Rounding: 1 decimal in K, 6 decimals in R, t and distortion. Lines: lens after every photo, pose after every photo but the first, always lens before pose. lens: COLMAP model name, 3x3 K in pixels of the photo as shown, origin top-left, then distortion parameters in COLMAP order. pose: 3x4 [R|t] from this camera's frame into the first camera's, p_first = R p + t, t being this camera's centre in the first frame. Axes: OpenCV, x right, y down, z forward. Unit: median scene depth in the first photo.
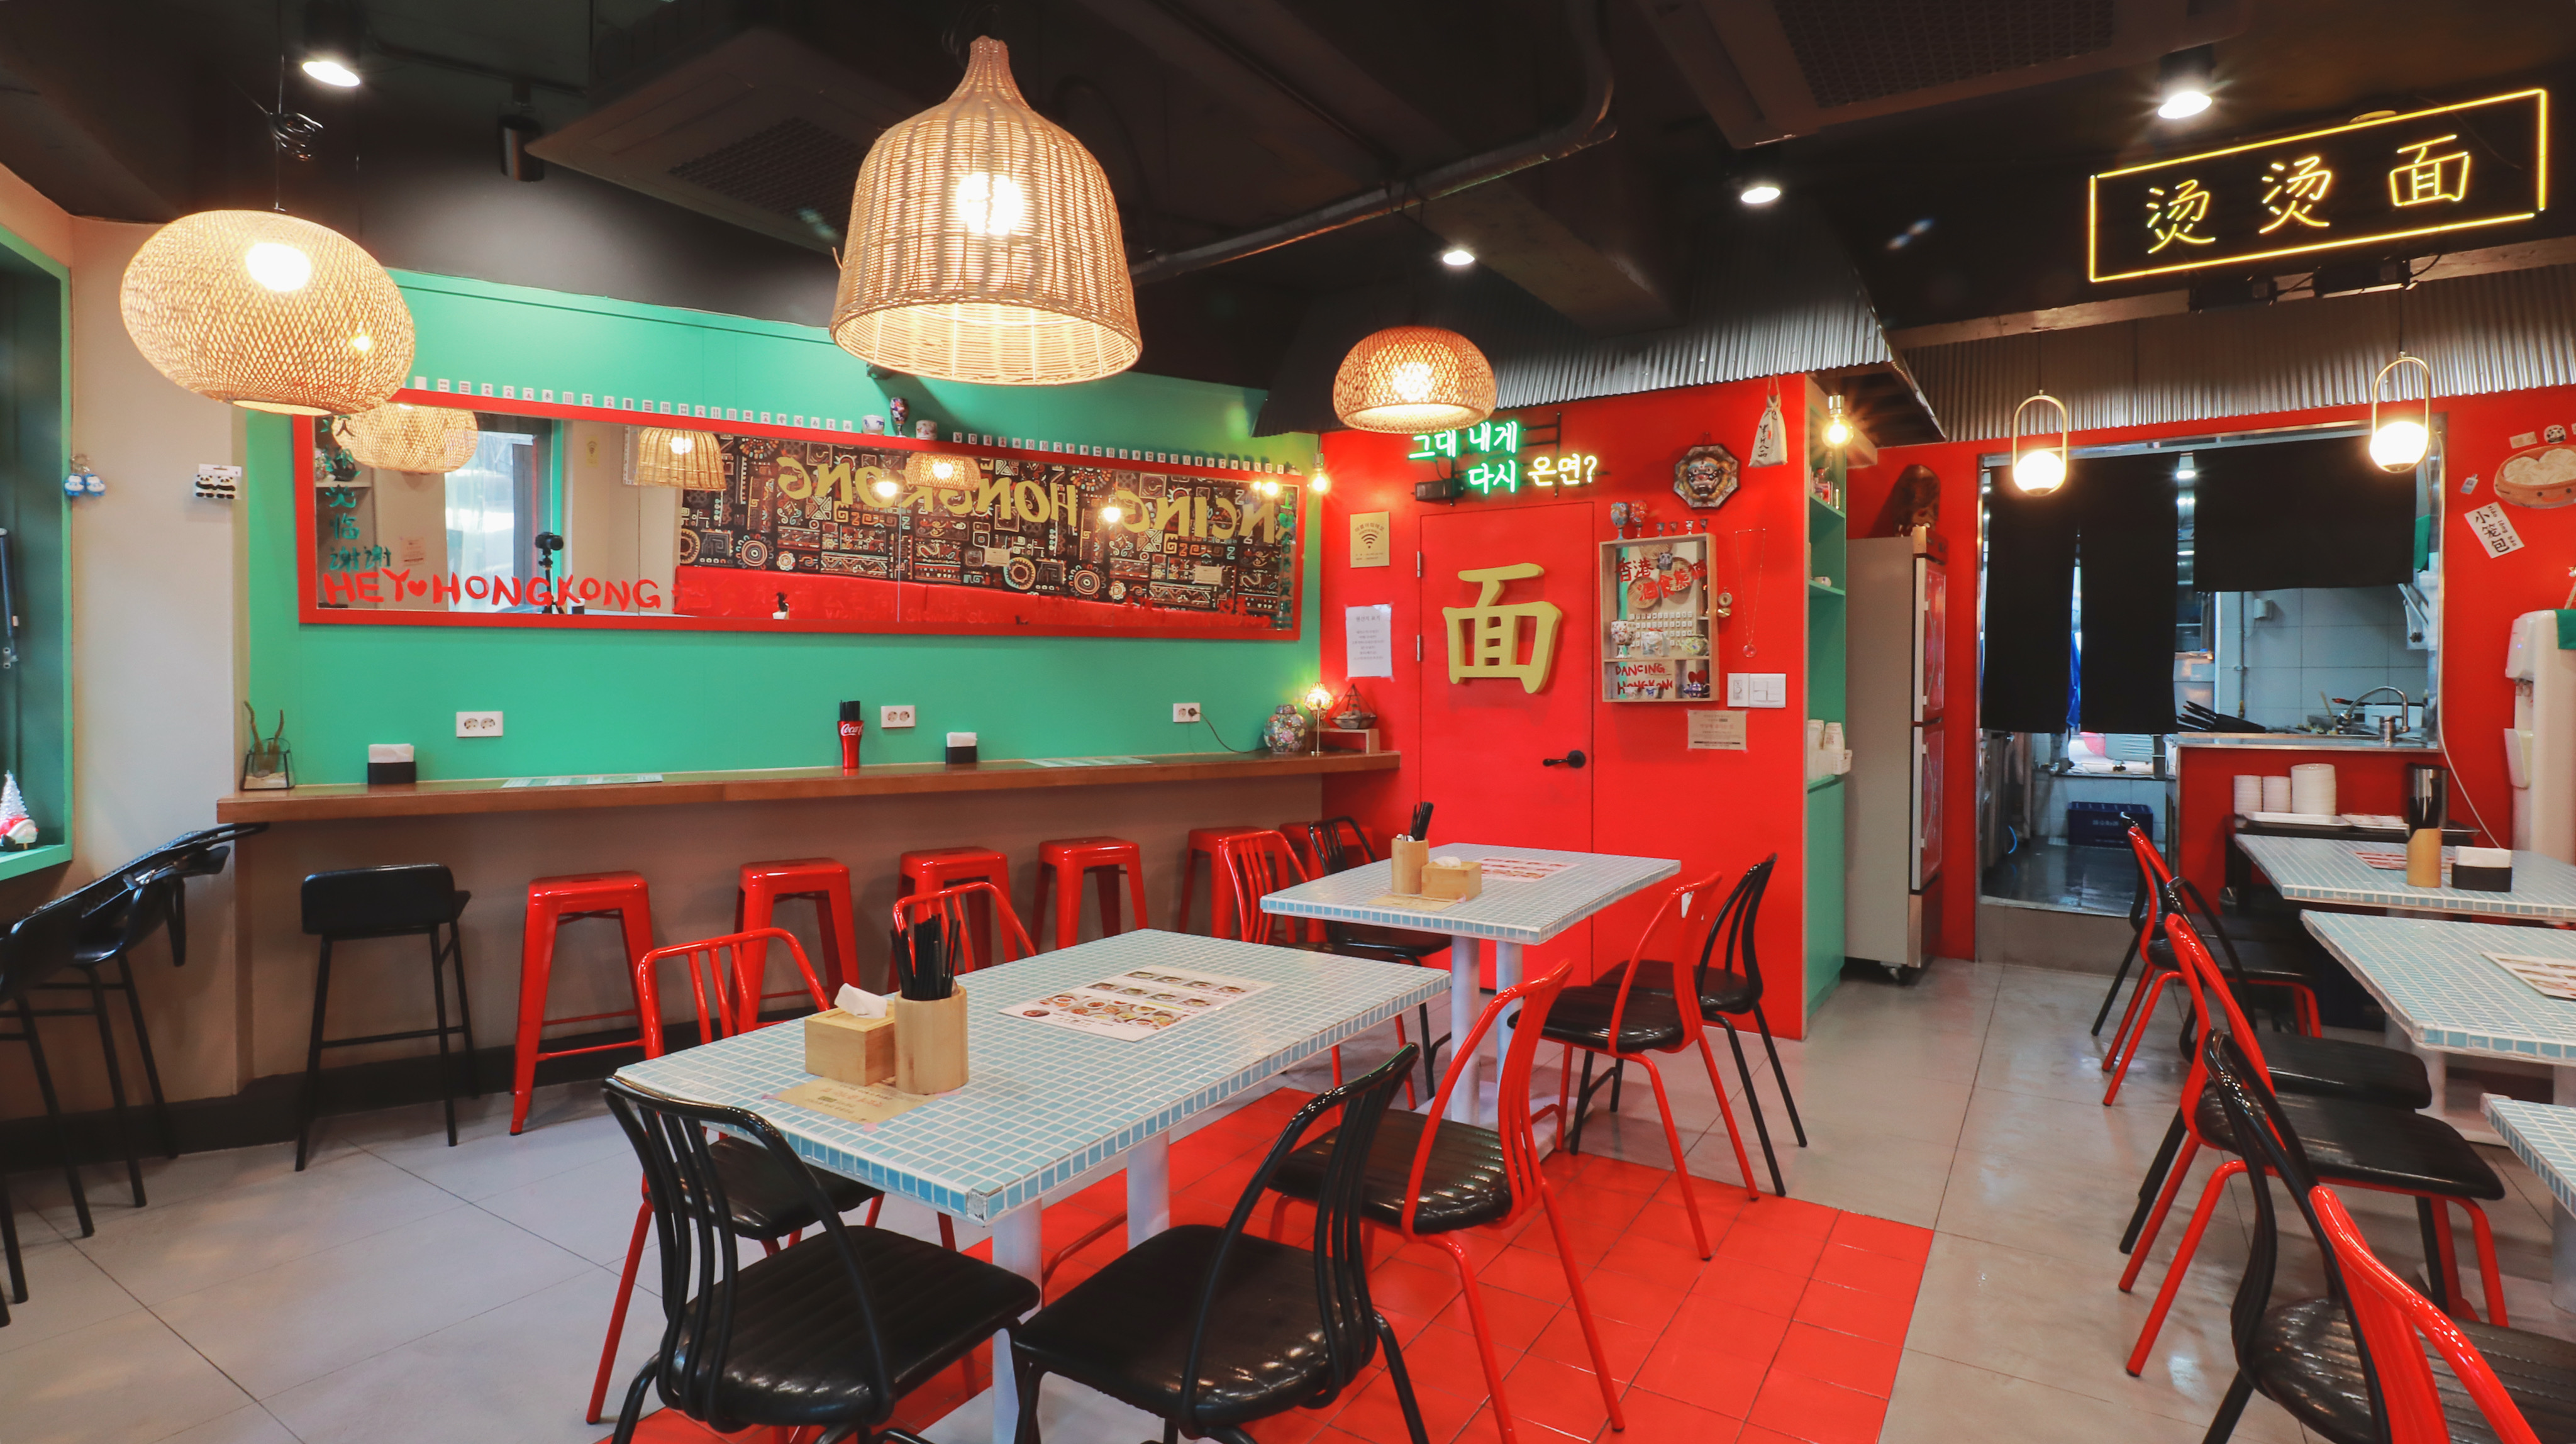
lens RADIAL K [[1192.6, 0, 1238.3], [0, 1192.6, 694.1], [0, 0, 1]] dist [0.004674, -0.000606]
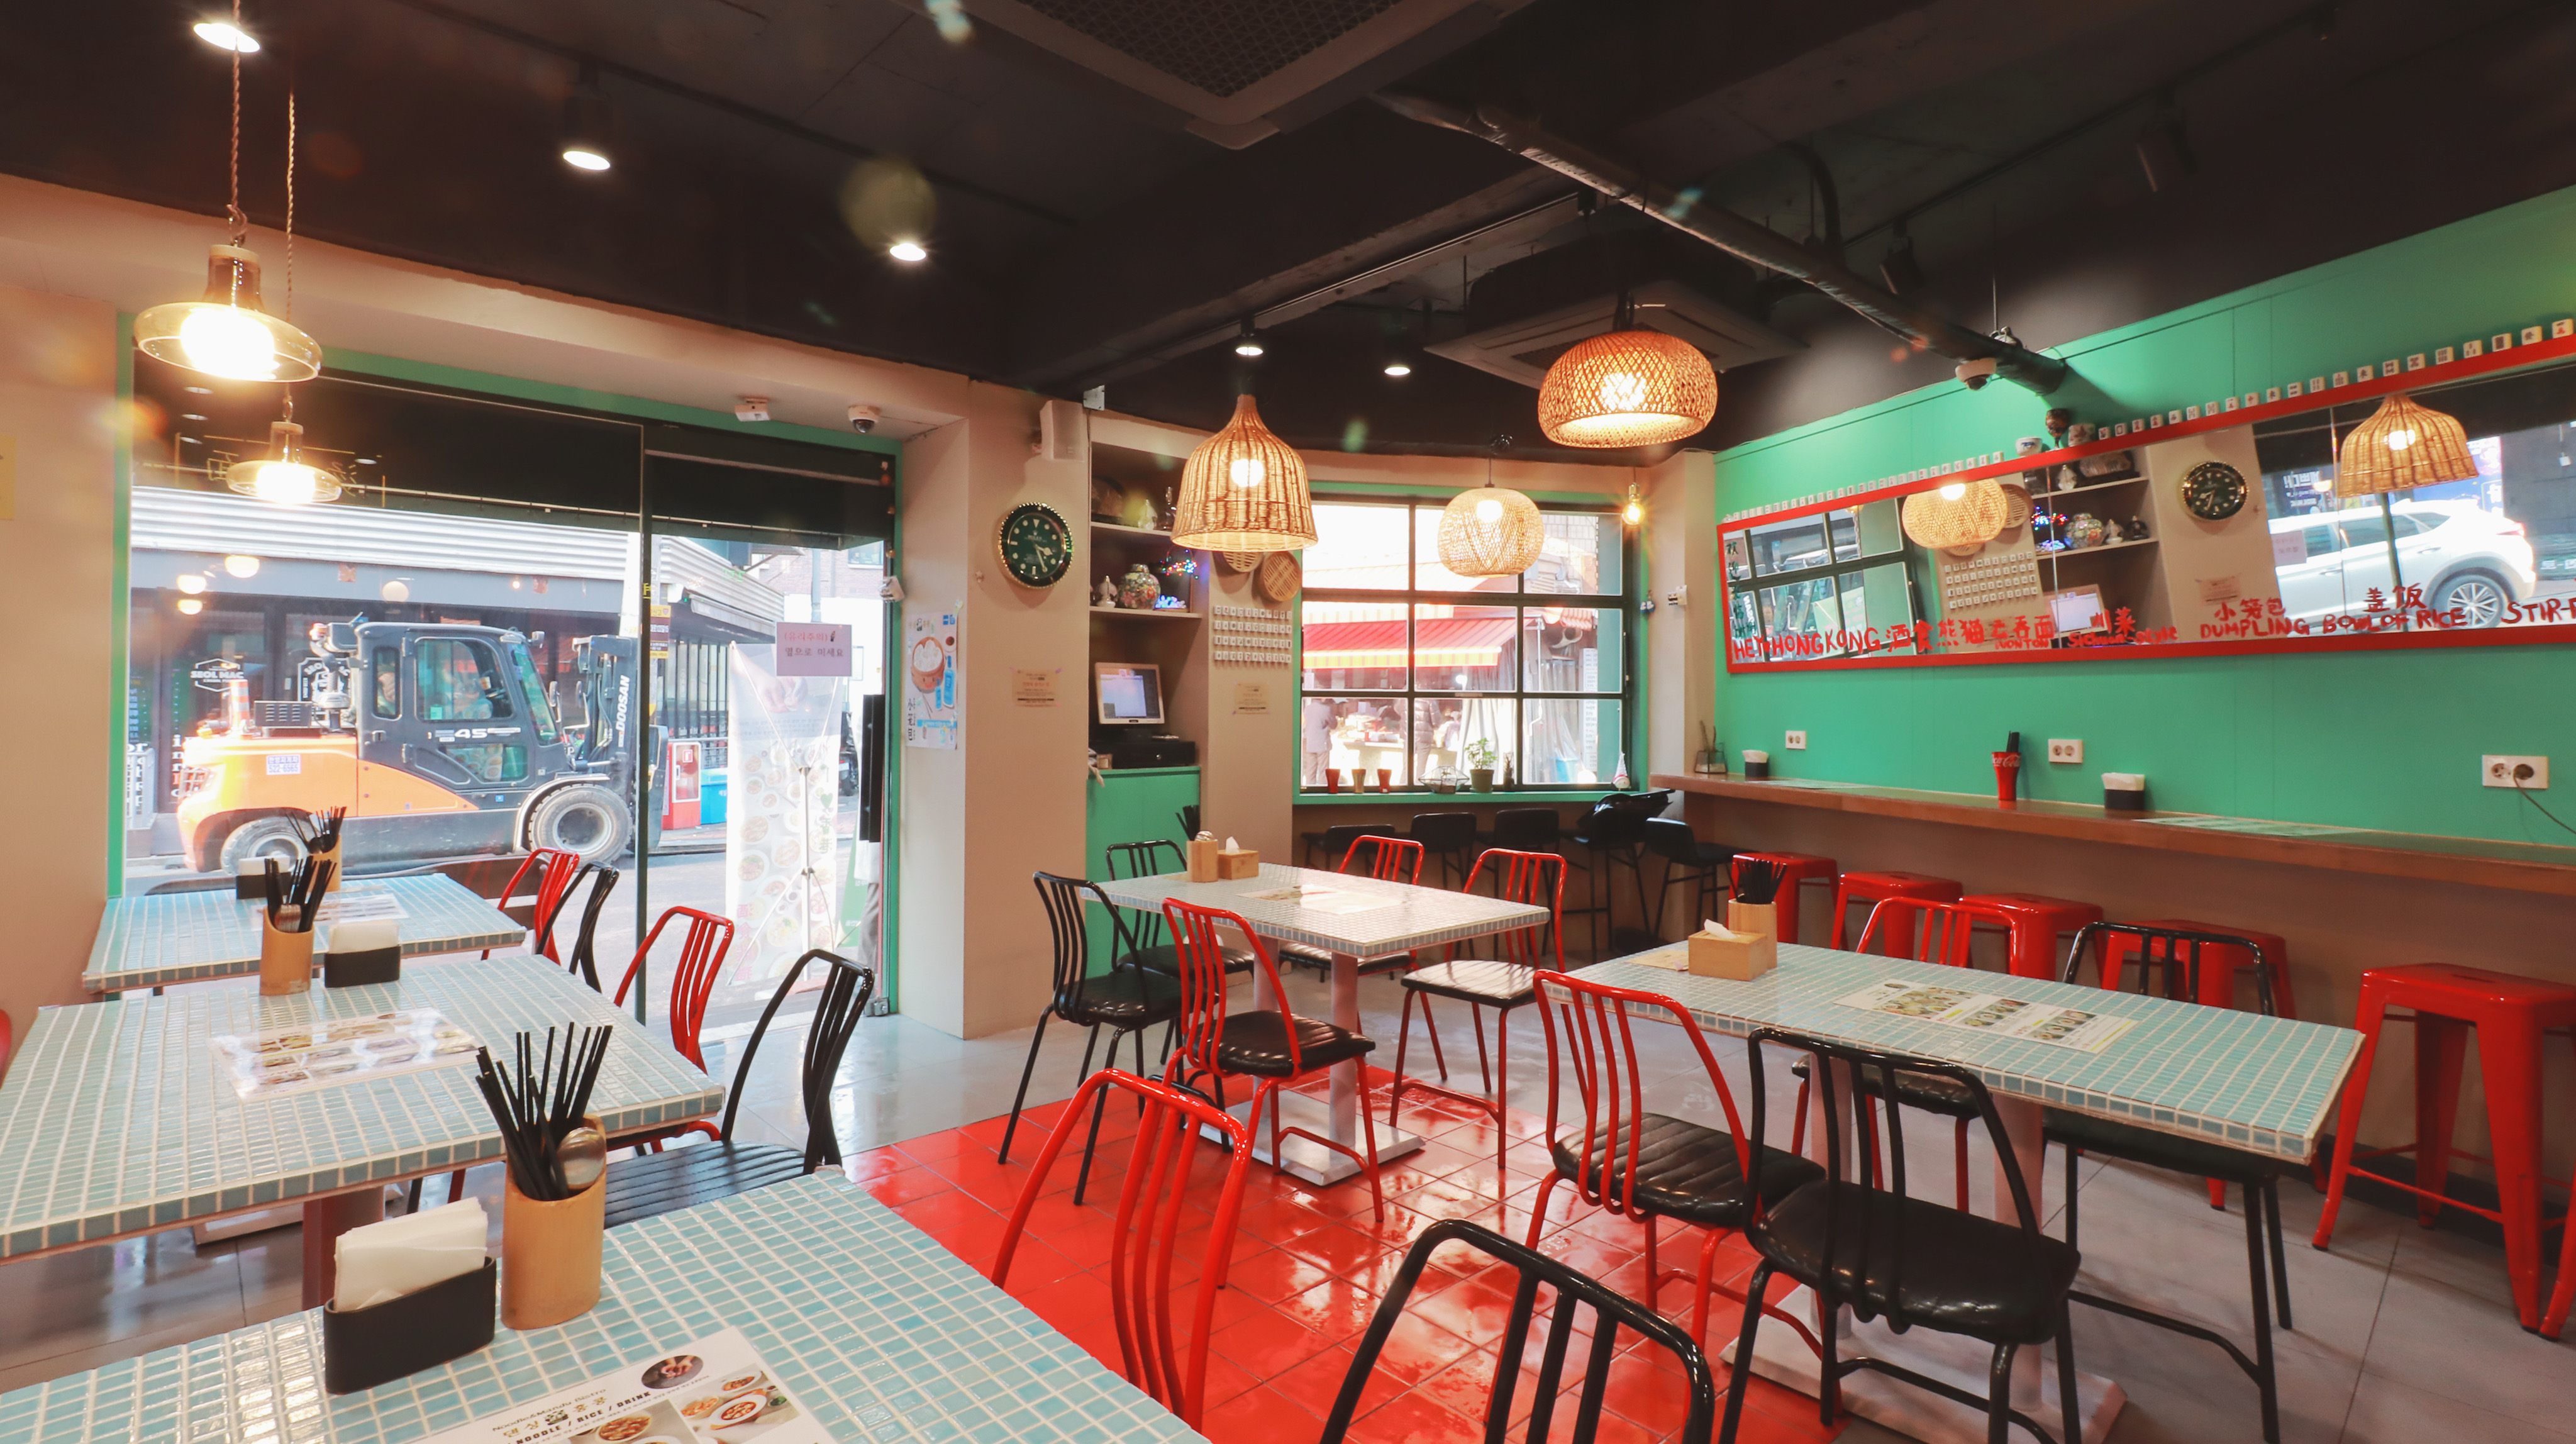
lens RADIAL K [[1192.6, 0, 1293.7], [0, 1192.6, 712.9], [0, 0, 1]] dist [0.004674, -0.000606]
pose [[-0.211255, 0.003926, -0.977423, 0.657545], [-0.025222, 0.999637, 0.009467, -0.003147], [0.977105, 0.026652, -0.211080, 0.582897]]
